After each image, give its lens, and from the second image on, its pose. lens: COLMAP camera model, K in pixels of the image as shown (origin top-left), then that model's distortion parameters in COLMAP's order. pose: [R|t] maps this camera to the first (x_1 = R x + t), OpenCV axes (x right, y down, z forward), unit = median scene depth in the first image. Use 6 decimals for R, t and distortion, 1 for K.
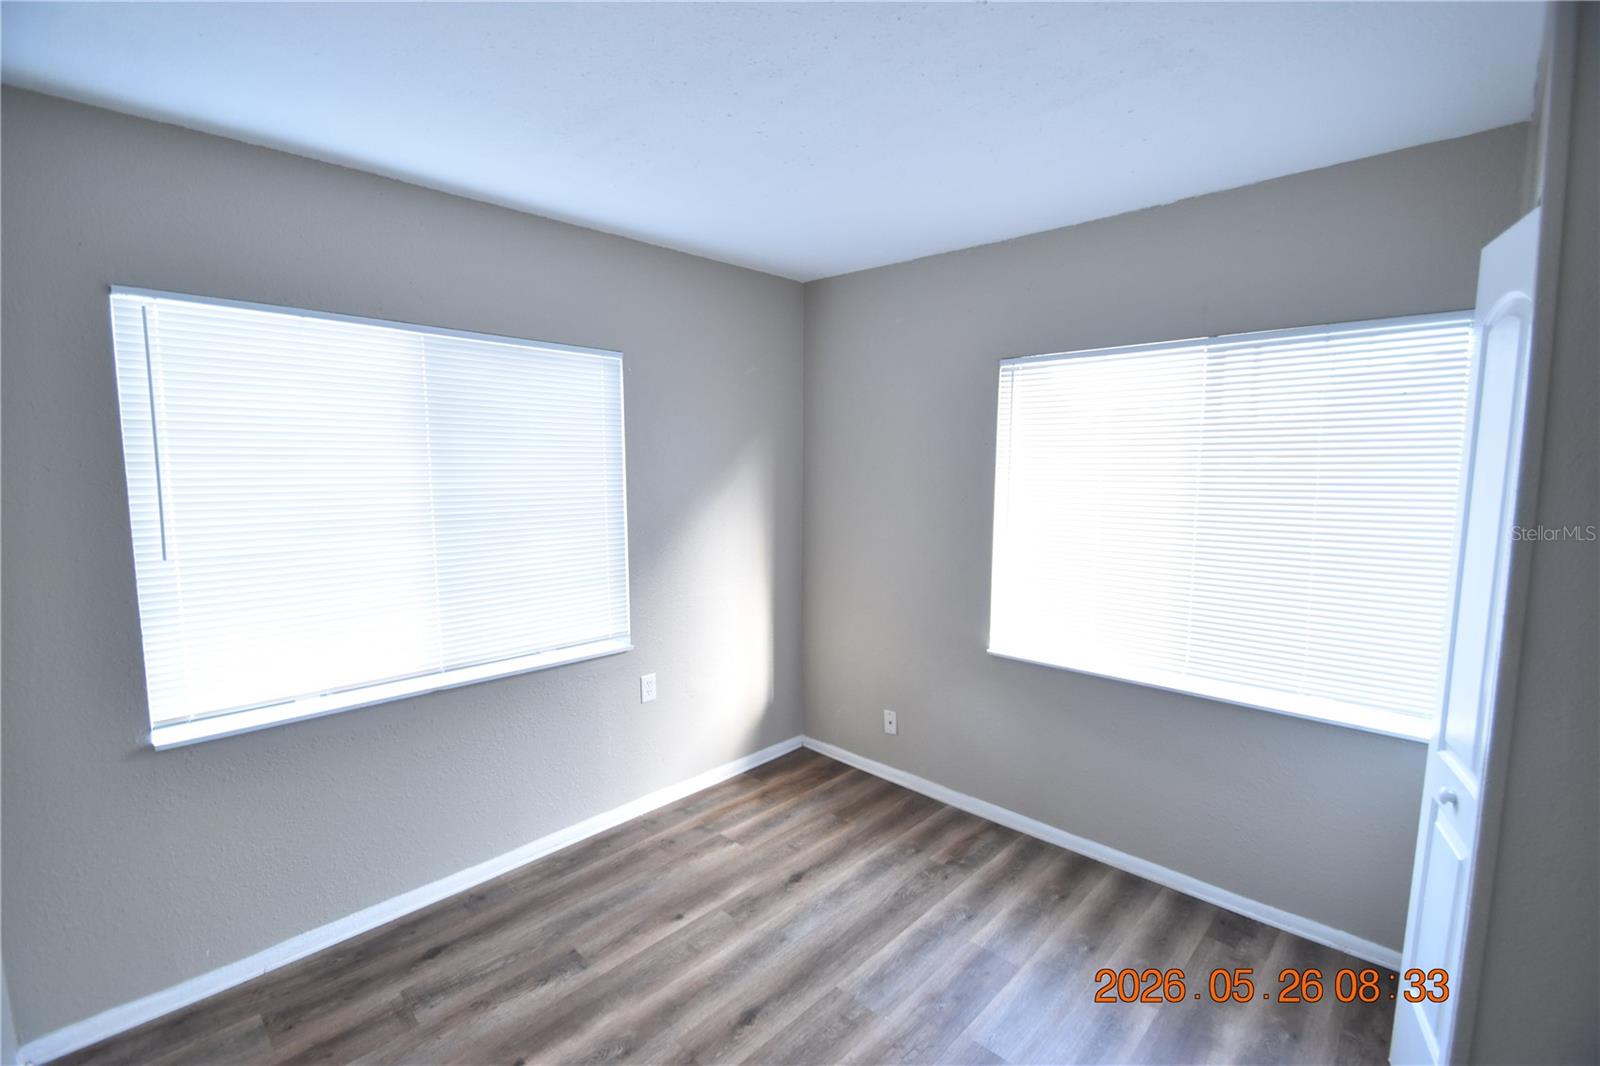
lens RADIAL K [[695.4, 0, 798.1], [0, 695.4, 543.2], [0, 0, 1]] dist [0.002296, -0.011193]
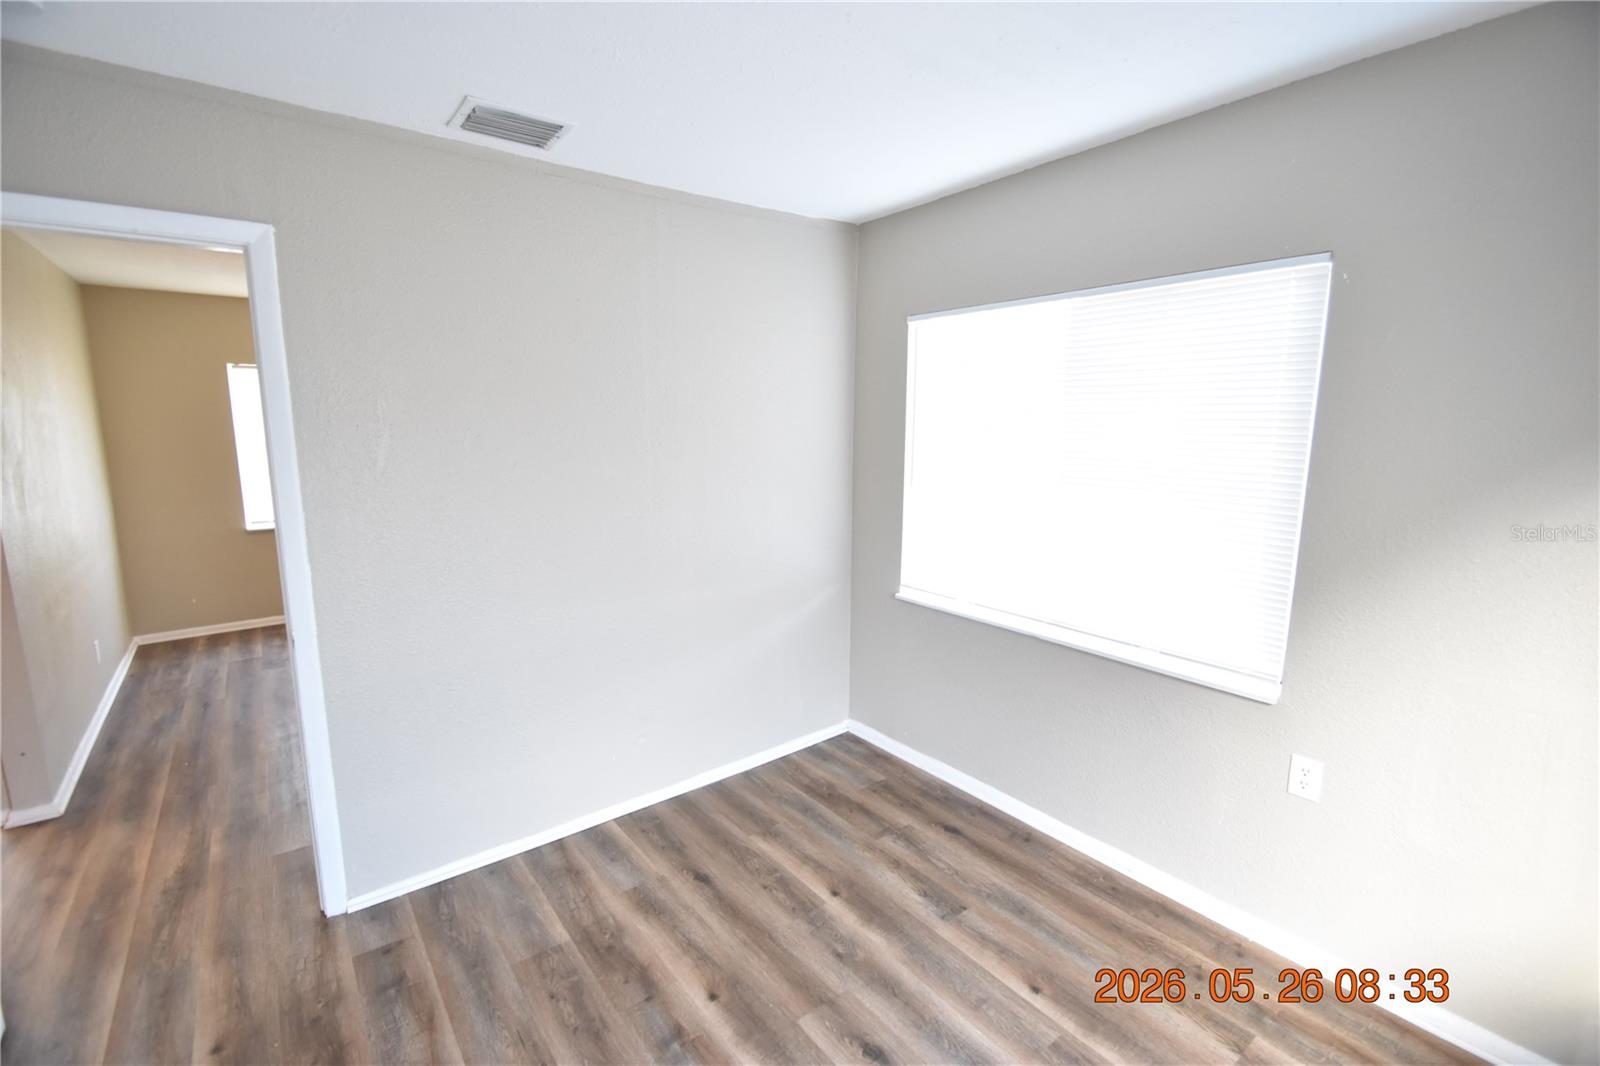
lens RADIAL K [[695.4, 0, 801.8], [0, 695.4, 523.6], [0, 0, 1]] dist [0.002296, -0.011193]
pose [[-0.147152, 0.140676, -0.979059, 0.639055], [-0.117763, 0.980302, 0.158554, -0.102051], [0.982078, 0.138629, -0.127687, 0.825151]]
